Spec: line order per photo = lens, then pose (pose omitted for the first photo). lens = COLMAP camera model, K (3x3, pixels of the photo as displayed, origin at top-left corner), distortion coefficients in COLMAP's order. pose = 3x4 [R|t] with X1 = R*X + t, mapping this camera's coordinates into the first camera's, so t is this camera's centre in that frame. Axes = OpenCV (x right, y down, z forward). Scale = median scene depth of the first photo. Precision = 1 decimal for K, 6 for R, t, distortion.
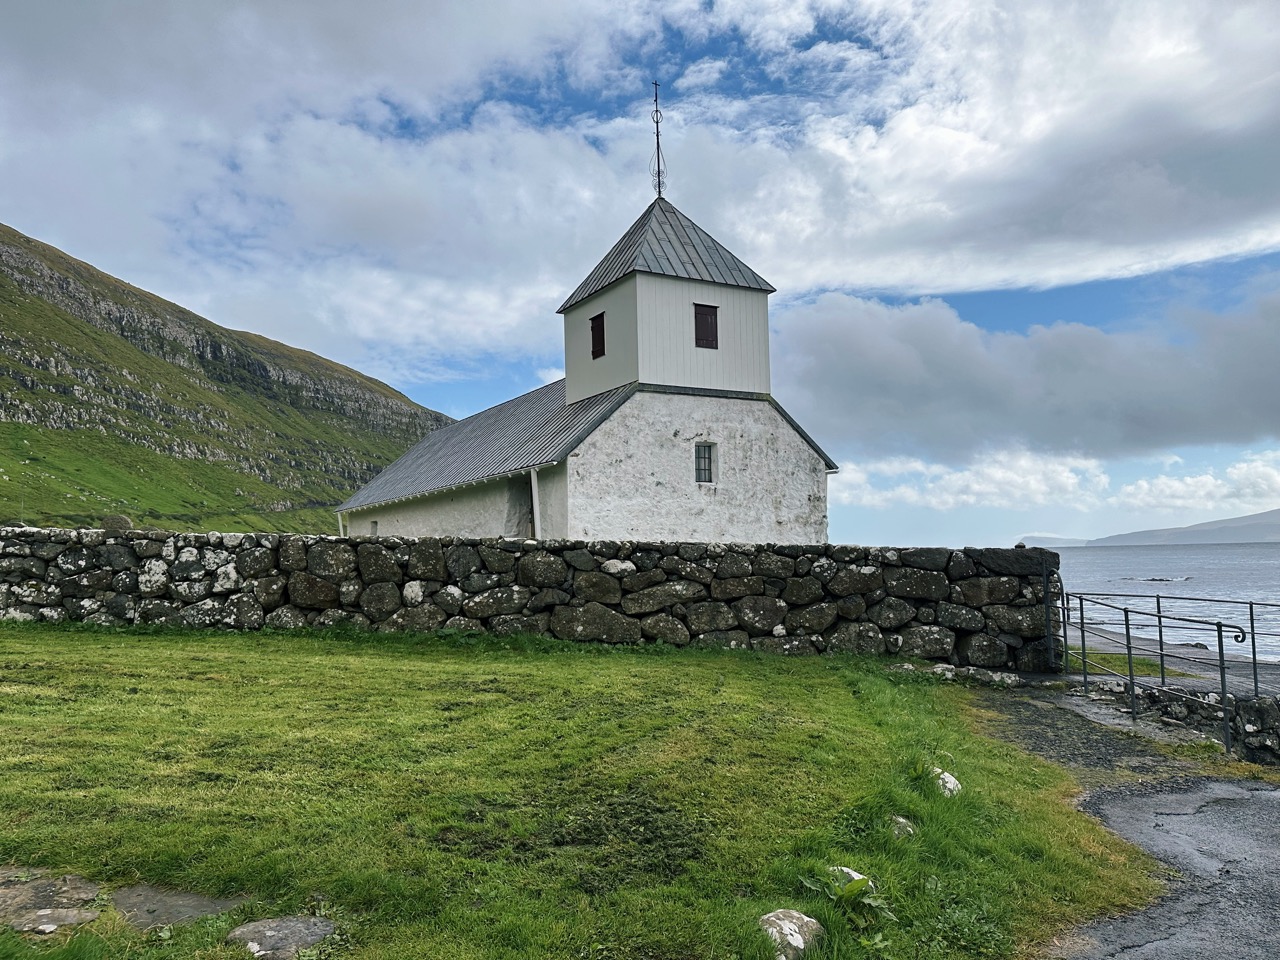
lens RADIAL K [[899.8, 0, 644.6], [0, 899.8, 451.1], [0, 0, 1]] dist [0.092230, -0.198546]
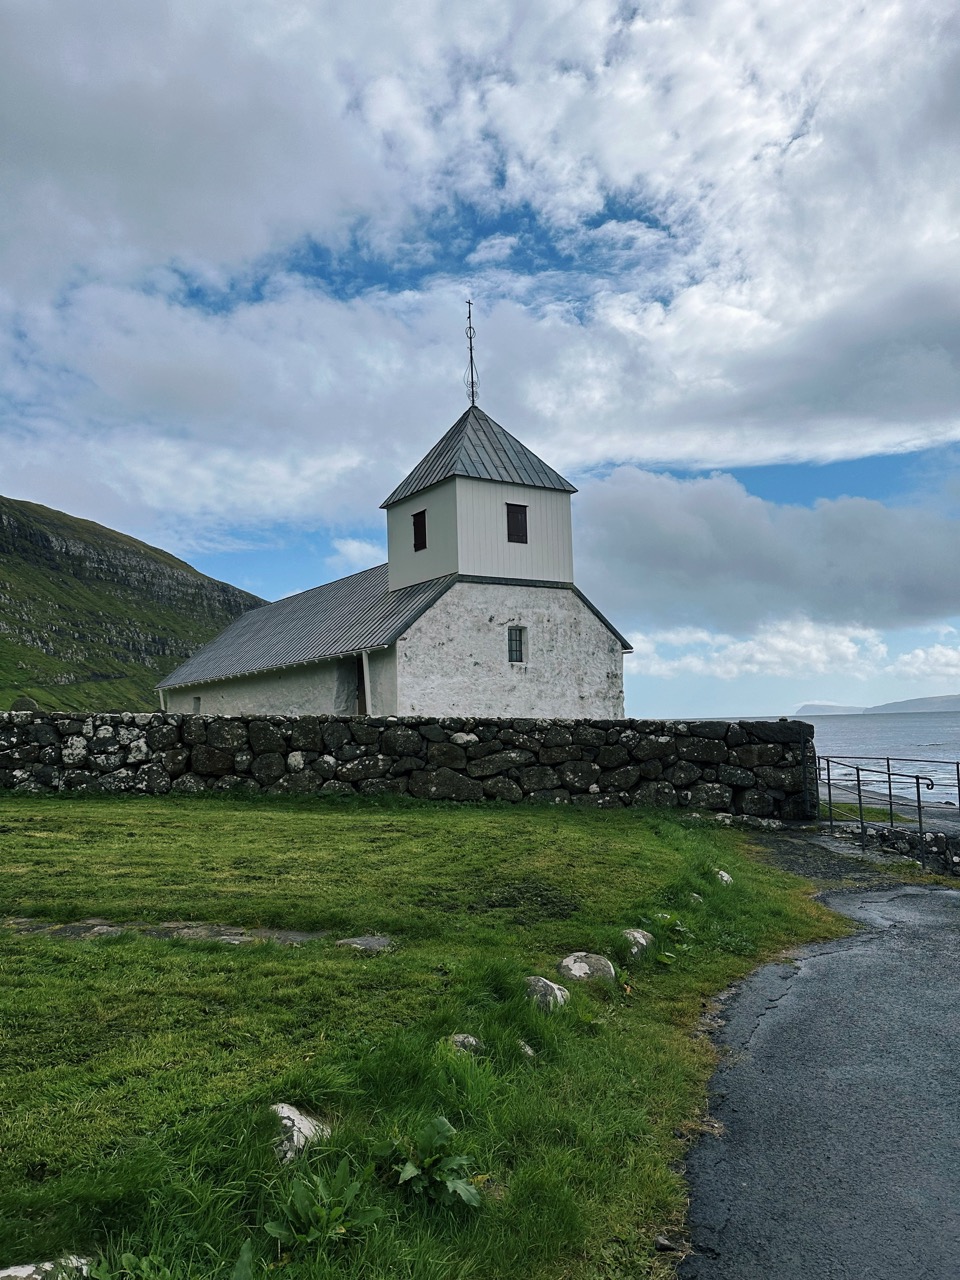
lens RADIAL K [[899.7, 0, 483.4], [0, 899.7, 632.8], [0, 0, 1]] dist [0.097334, -0.260599]
pose [[0.998562, -0.002469, 0.053559, -0.034809], [0.001831, 0.999927, 0.011965, -0.015837], [-0.053585, -0.011850, 0.998493, -0.116444]]
